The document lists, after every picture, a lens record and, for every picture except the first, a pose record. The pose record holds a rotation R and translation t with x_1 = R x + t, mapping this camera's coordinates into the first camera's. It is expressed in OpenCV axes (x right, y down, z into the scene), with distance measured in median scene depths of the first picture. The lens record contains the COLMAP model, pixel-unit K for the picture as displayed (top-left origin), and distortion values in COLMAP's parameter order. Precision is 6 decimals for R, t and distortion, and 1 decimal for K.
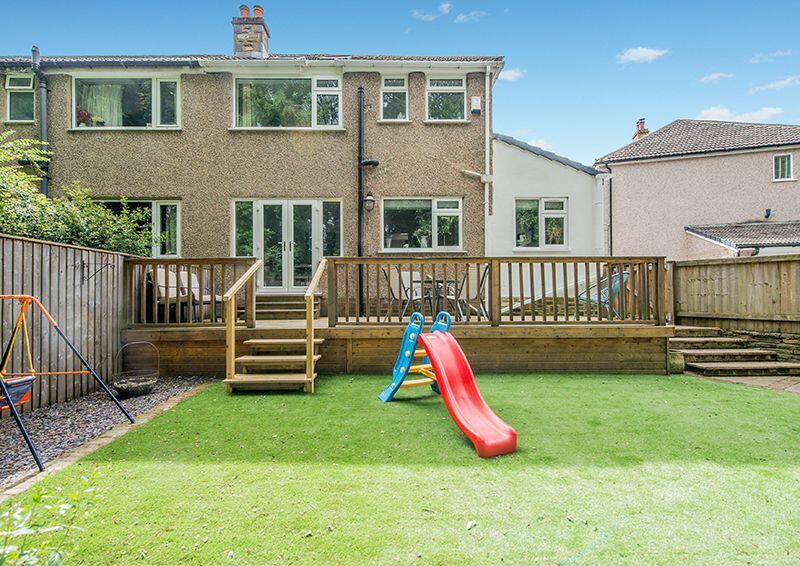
lens RADIAL K [[355.7, 0, 400.0], [0, 355.7, 283.0], [0, 0, 1]] dist [-0.001110, -0.000269]
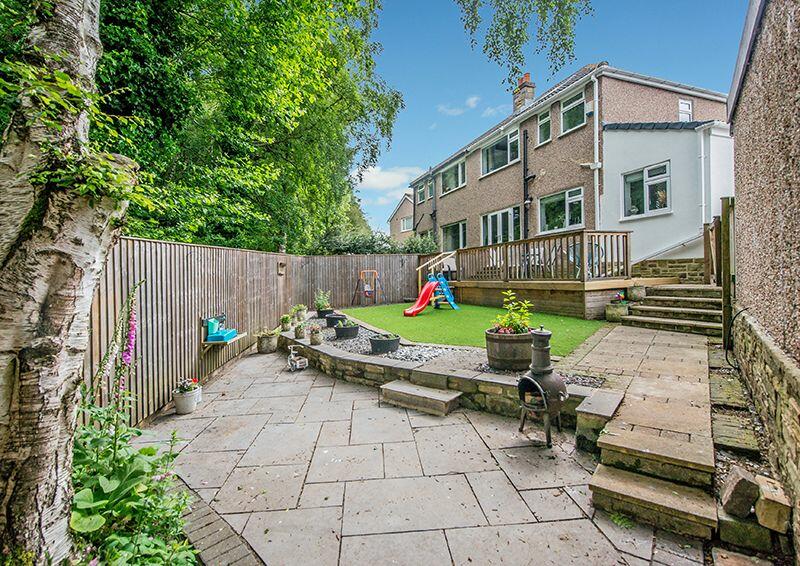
lens RADIAL K [[390.3, 0, 400.0], [0, 390.3, 283.0], [0, 0, 1]] dist [0.000061, -0.000011]
pose [[0.332732, 0.011140, -0.942956, 1.295004], [0.012549, 0.999789, 0.016240, 0.080810], [0.942938, -0.017237, 0.332522, -0.091809]]
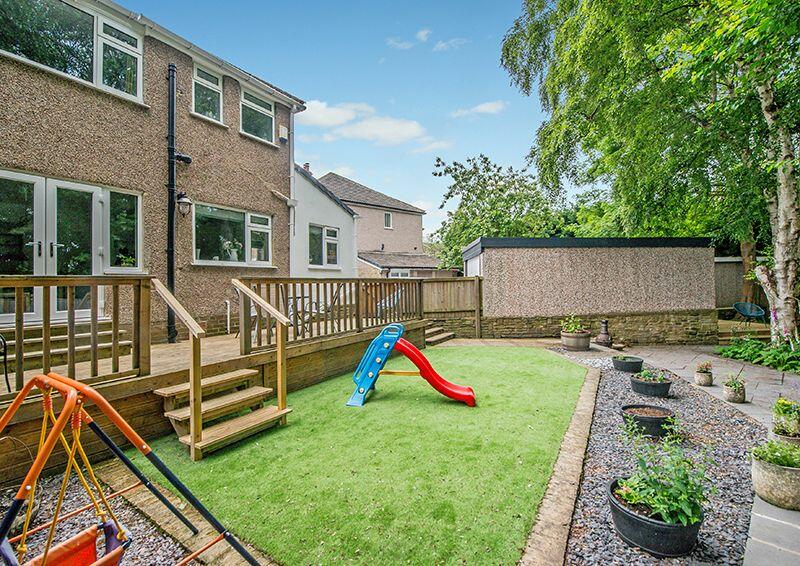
lens RADIAL K [[336.9, 0, 400.0], [0, 336.9, 283.0], [0, 0, 1]] dist [-0.024975, -0.000215]
pose [[0.550146, -0.001331, 0.835067, -0.448840], [0.012290, 0.999903, -0.006503, -0.030965], [-0.834978, 0.013840, 0.550110, 0.140477]]
